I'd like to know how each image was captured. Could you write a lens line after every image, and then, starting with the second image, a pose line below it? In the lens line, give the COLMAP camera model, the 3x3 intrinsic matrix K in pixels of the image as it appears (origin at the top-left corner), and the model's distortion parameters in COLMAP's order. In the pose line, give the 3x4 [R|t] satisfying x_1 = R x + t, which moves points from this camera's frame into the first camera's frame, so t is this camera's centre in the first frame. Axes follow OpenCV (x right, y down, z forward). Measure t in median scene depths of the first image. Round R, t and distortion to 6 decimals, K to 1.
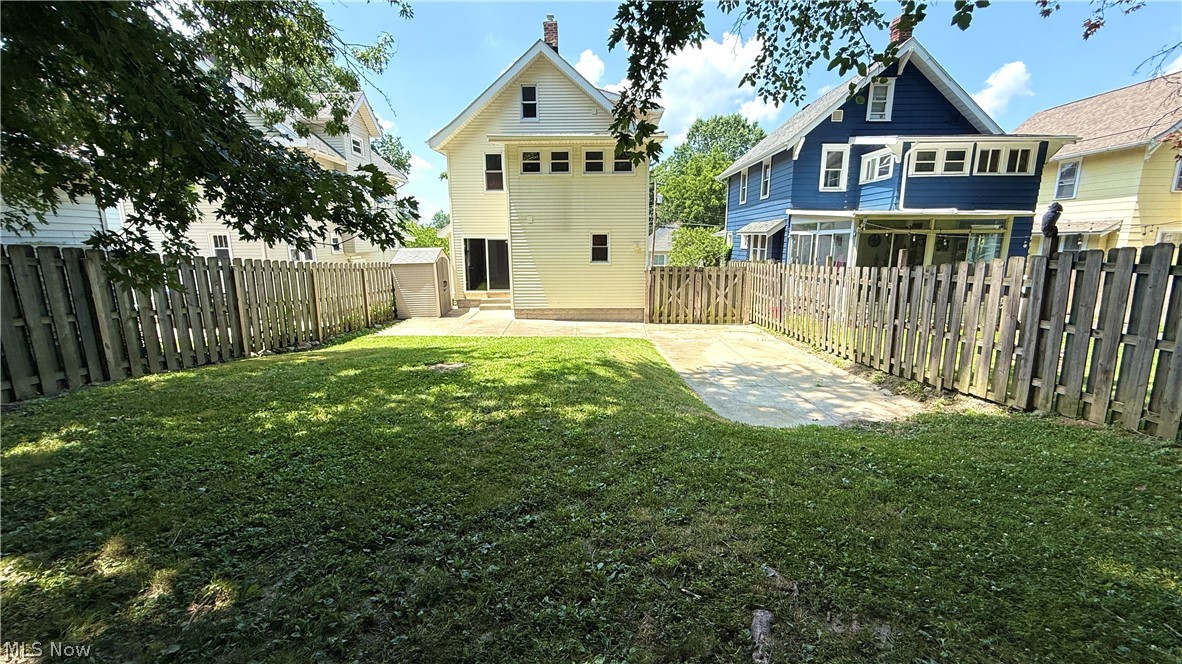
lens RADIAL K [[472.5, 0, 594.4], [0, 472.5, 332.5], [0, 0, 1]] dist [0.001086, 0.000373]
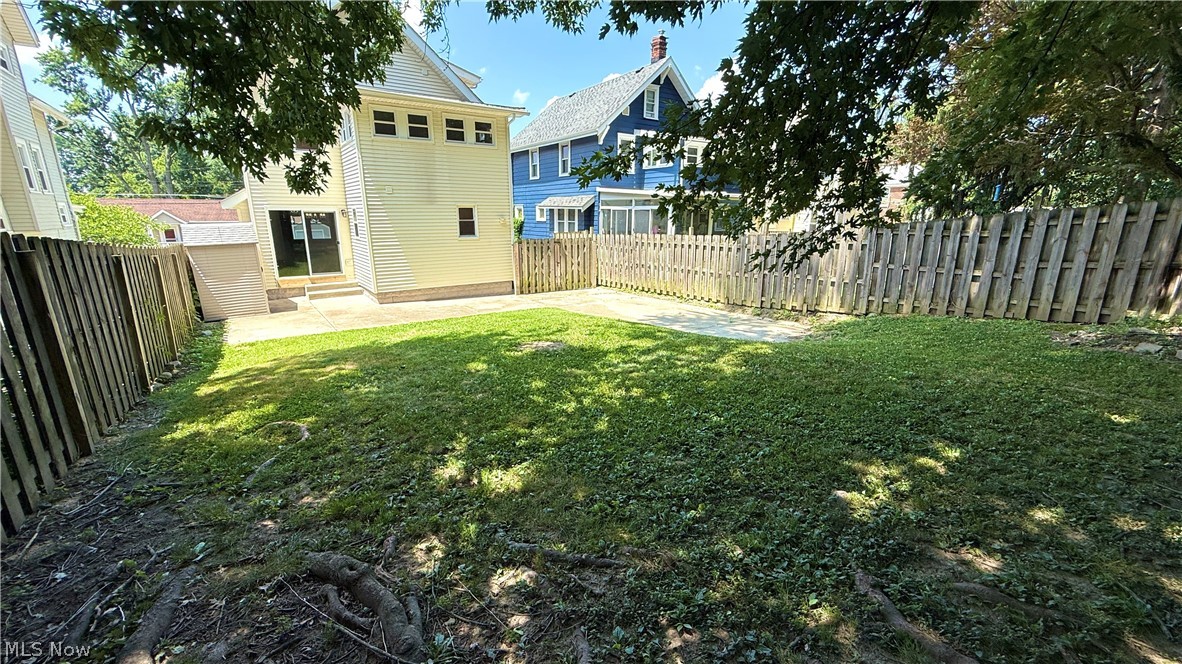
lens RADIAL K [[472.5, 0, 586.4], [0, 472.5, 334.1], [0, 0, 1]] dist [0.001086, 0.000373]
pose [[0.808232, -0.142572, 0.571344, -0.376489], [0.106913, 0.989651, 0.095714, -0.017543], [-0.579077, -0.016275, 0.815110, 0.062571]]
